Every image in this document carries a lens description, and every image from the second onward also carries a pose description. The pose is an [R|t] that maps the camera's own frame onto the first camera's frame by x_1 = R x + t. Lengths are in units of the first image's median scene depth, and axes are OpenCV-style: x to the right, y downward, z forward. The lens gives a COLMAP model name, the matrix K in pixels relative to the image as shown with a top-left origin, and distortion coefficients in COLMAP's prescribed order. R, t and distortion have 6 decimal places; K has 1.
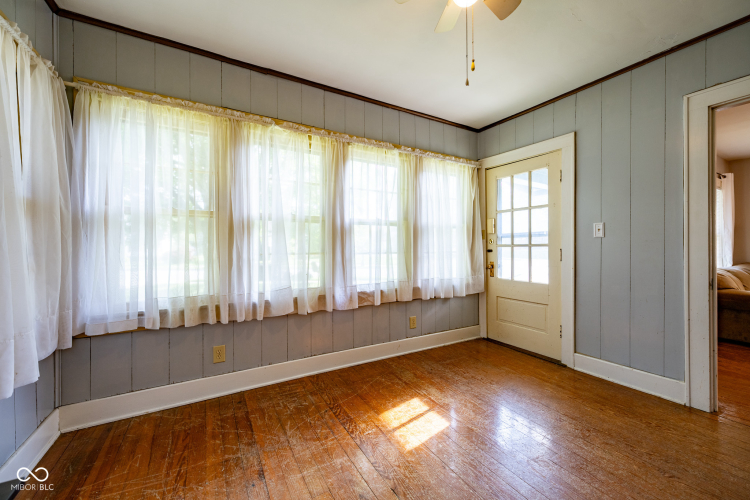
lens RADIAL K [[297.4, 0, 378.8], [0, 297.4, 247.7], [0, 0, 1]] dist [0.000998, -0.000038]
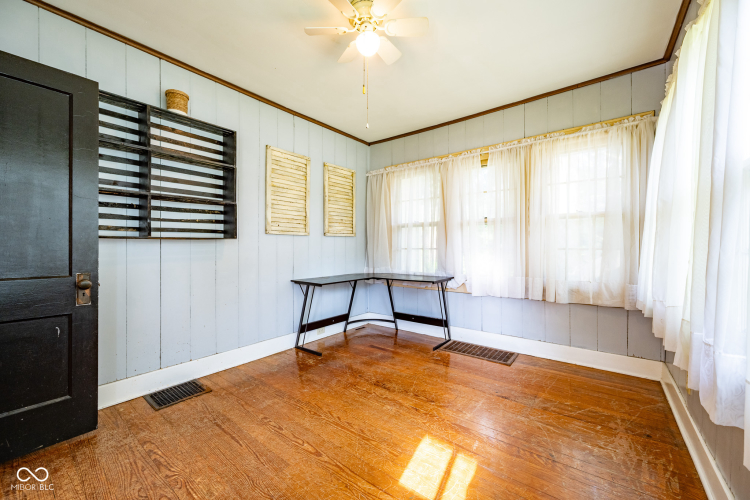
lens RADIAL K [[297.4, 0, 378.0], [0, 297.4, 250.9], [0, 0, 1]] dist [0.000998, -0.000038]
pose [[-0.930099, 0.007908, -0.367225, 0.491427], [0.002650, 0.999887, 0.014819, 0.016331], [0.367300, 0.012810, -0.930014, 1.485801]]
